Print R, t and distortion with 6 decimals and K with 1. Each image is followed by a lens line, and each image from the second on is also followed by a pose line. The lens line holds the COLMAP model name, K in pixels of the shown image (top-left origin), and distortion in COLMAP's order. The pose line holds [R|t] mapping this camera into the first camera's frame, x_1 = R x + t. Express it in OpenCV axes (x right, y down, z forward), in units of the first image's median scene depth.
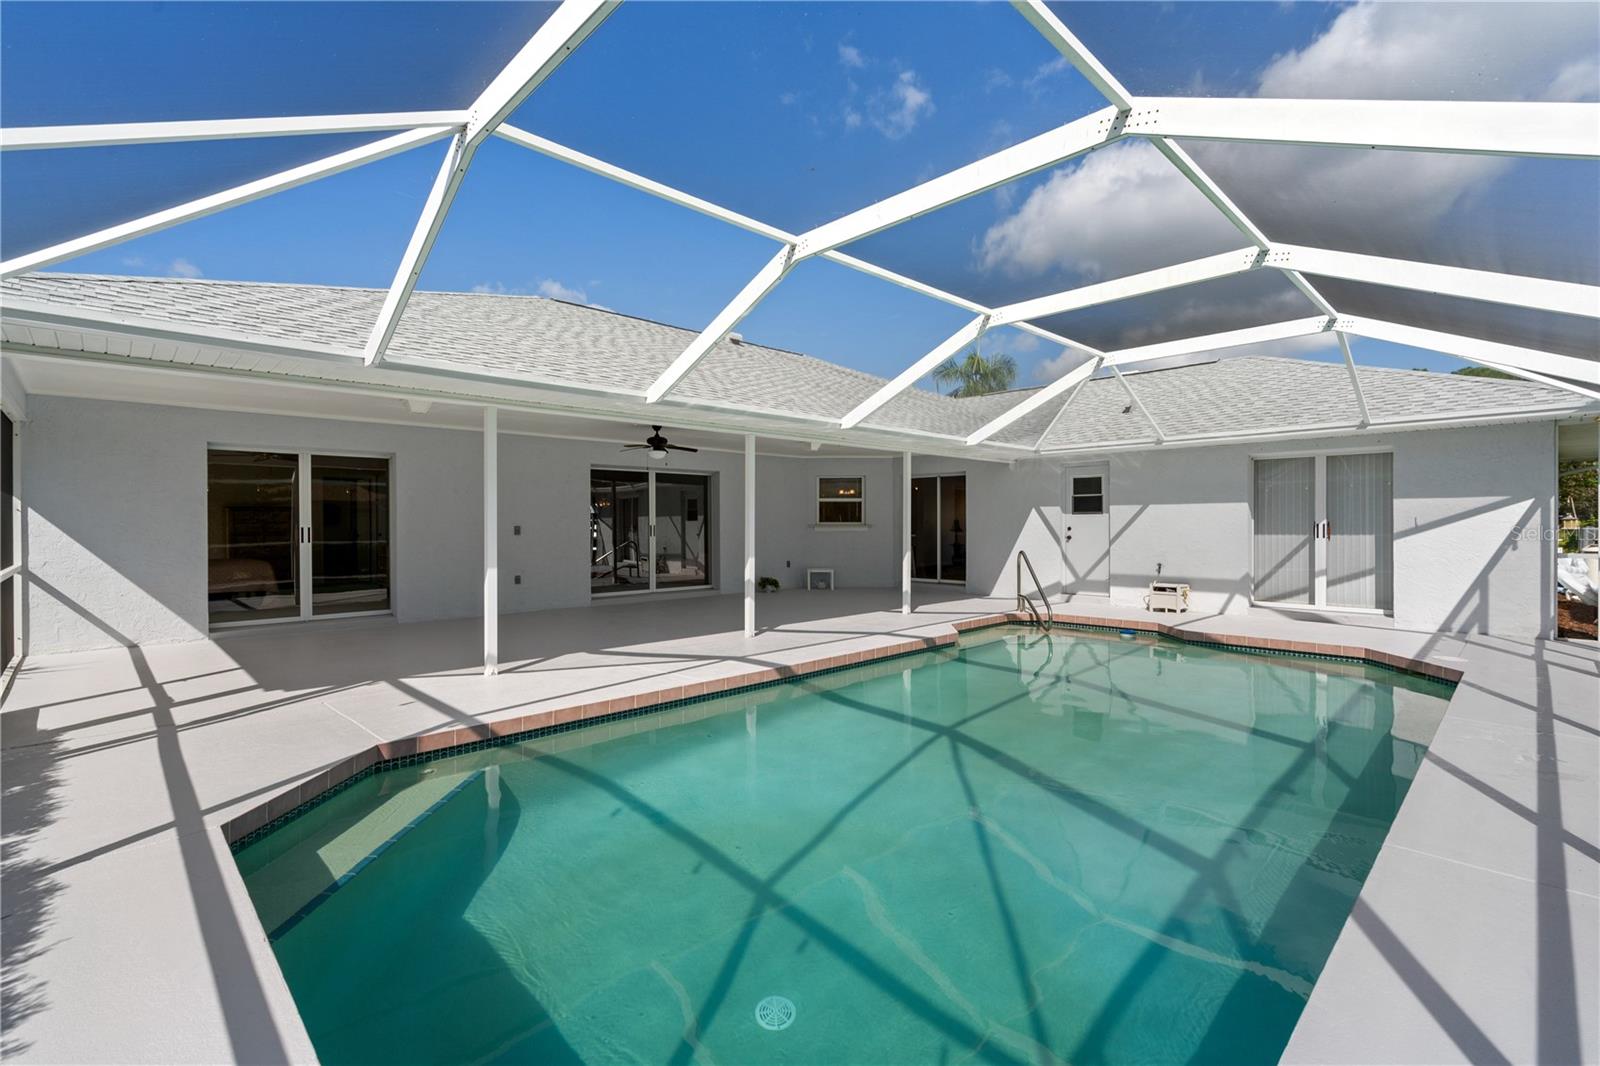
lens RADIAL K [[723.4, 0, 796.2], [0, 723.4, 525.2], [0, 0, 1]] dist [-0.009697, 0.000527]
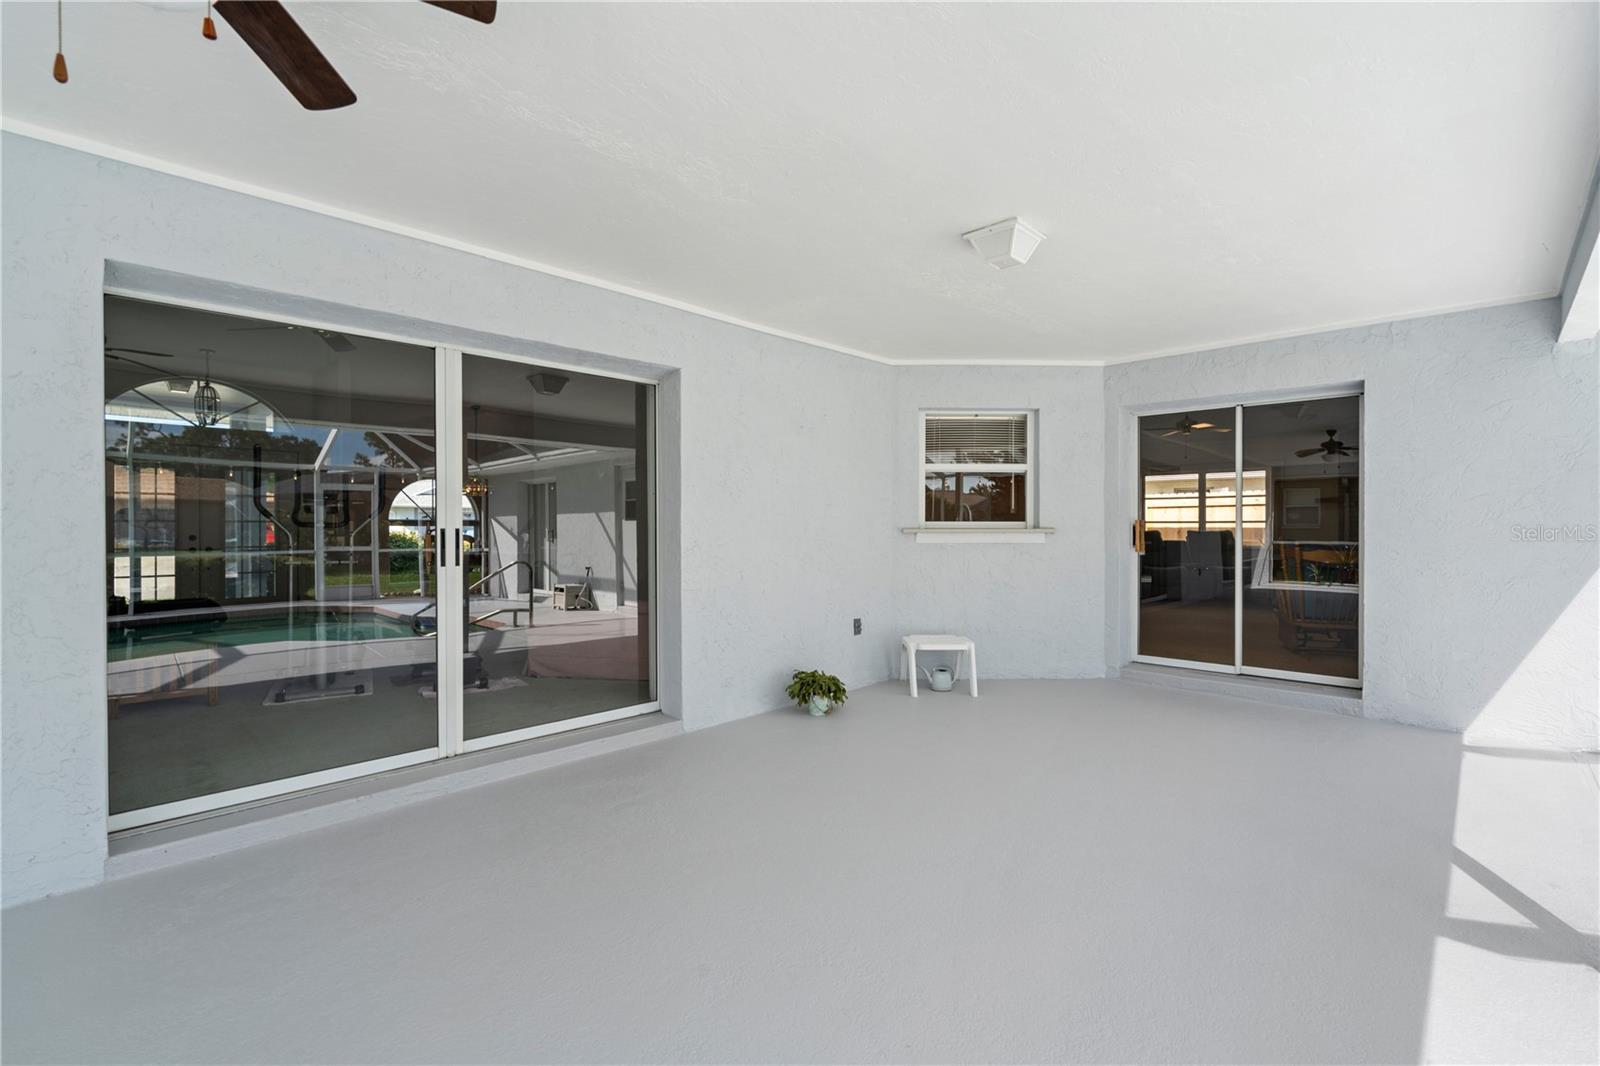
lens RADIAL K [[723.4, 0, 785.2], [0, 723.4, 527.0], [0, 0, 1]] dist [-0.009697, 0.000527]
pose [[0.999632, 0.001310, 0.027092, -0.061023], [-0.001252, 0.999997, -0.002171, 0.000044], [-0.027095, 0.002136, 0.999631, 0.610143]]
